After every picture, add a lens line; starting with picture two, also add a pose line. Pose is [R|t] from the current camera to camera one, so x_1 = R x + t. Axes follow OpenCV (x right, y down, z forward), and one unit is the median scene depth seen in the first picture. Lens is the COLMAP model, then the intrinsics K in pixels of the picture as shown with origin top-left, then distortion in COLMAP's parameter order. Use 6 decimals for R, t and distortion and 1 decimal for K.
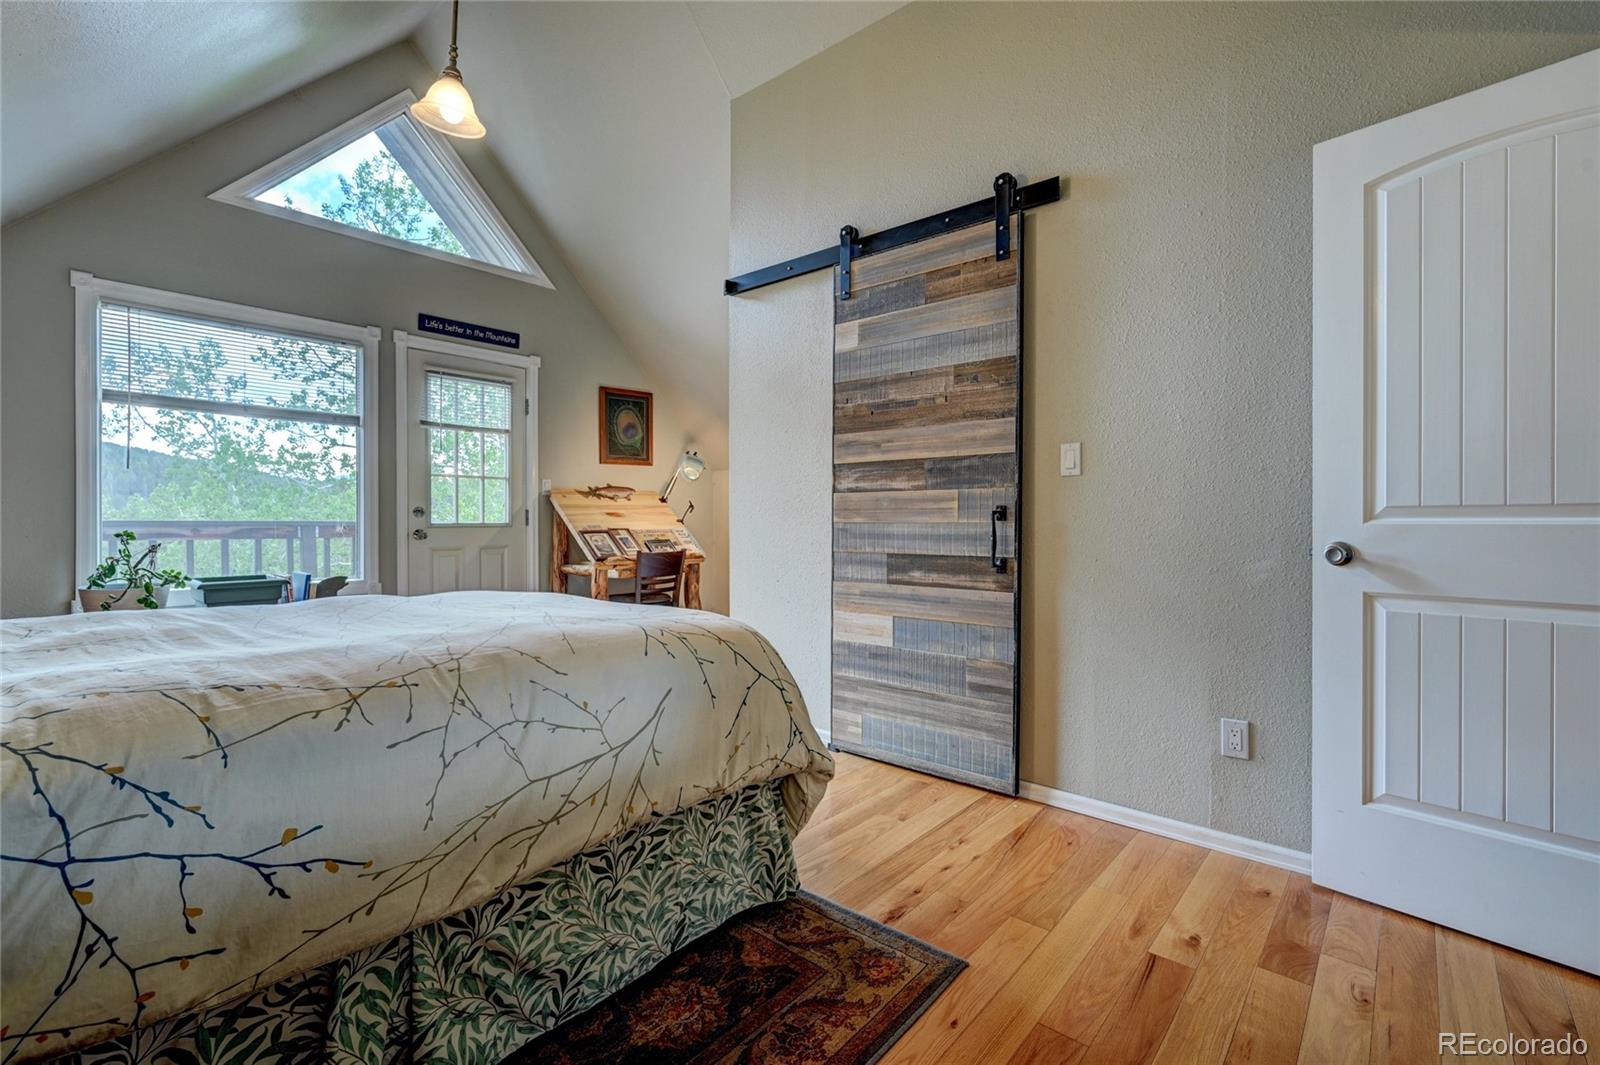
lens RADIAL K [[712.3, 0, 802.6], [0, 712.3, 522.5], [0, 0, 1]] dist [0.002403, 0.000664]
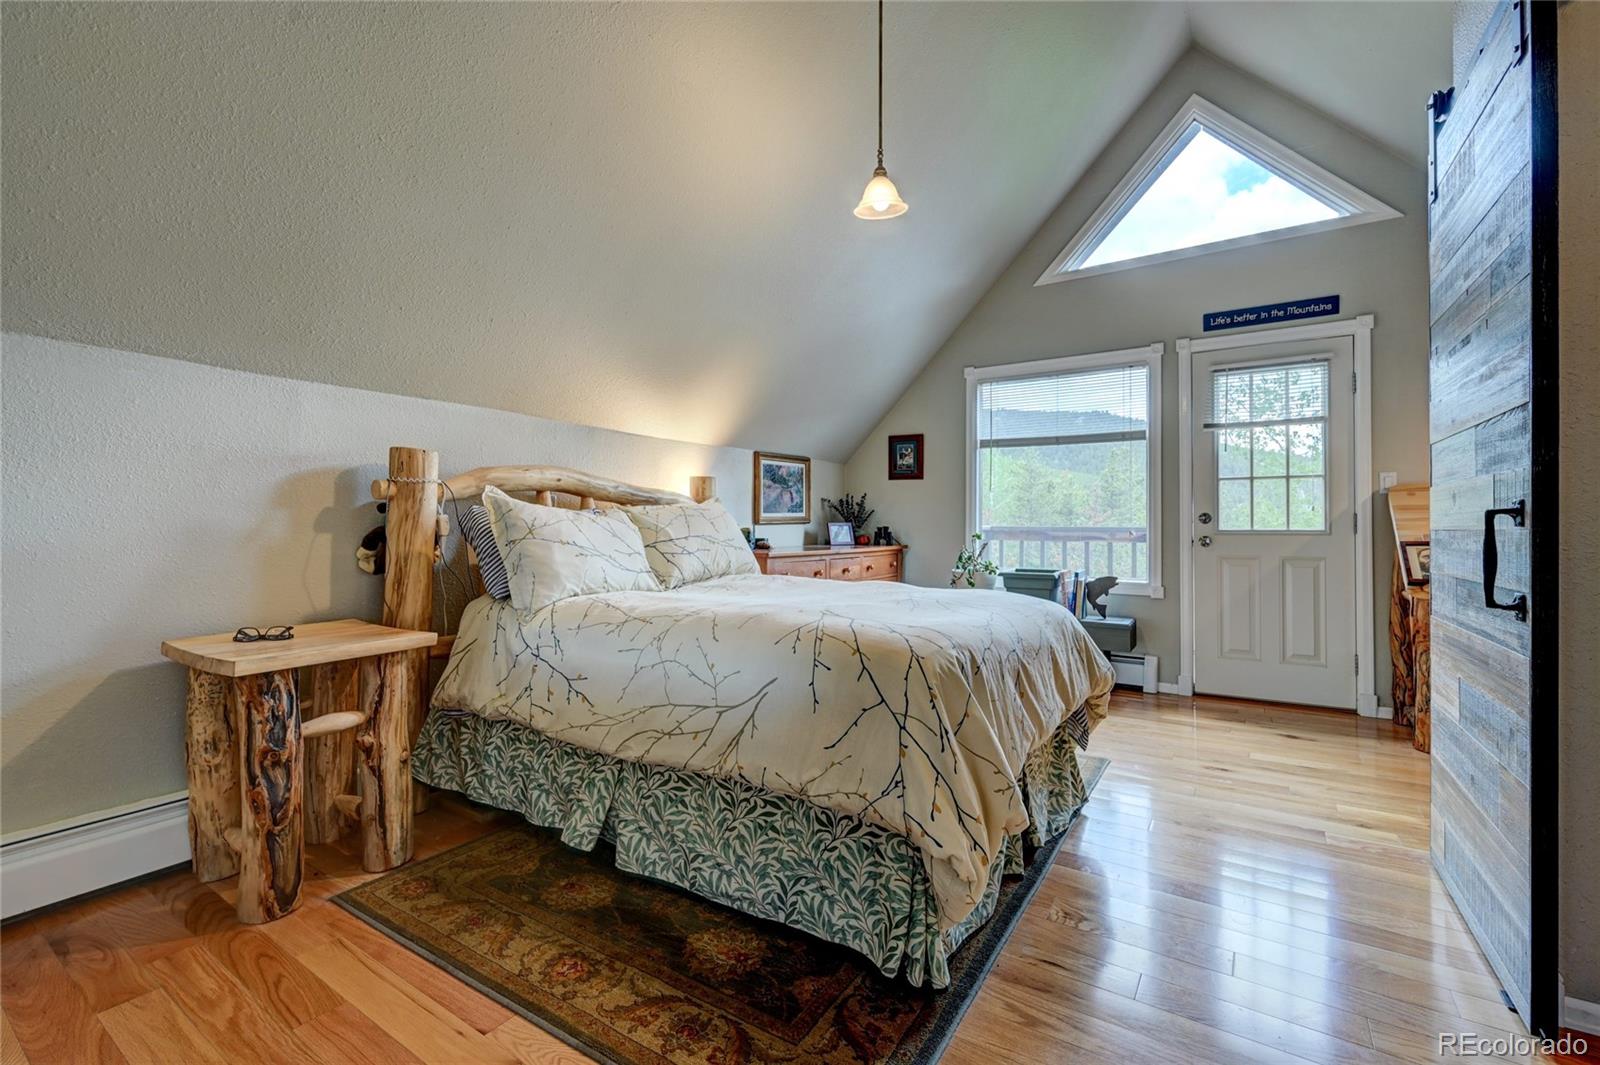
lens RADIAL K [[684.1, 0, 799.1], [0, 684.1, 526.3], [0, 0, 1]] dist [-0.000872, 0.000016]
pose [[0.126213, -0.000461, -0.992003, 0.354095], [-0.005443, 0.999985, -0.001157, 0.000328], [0.991988, 0.005545, 0.126208, 0.368874]]
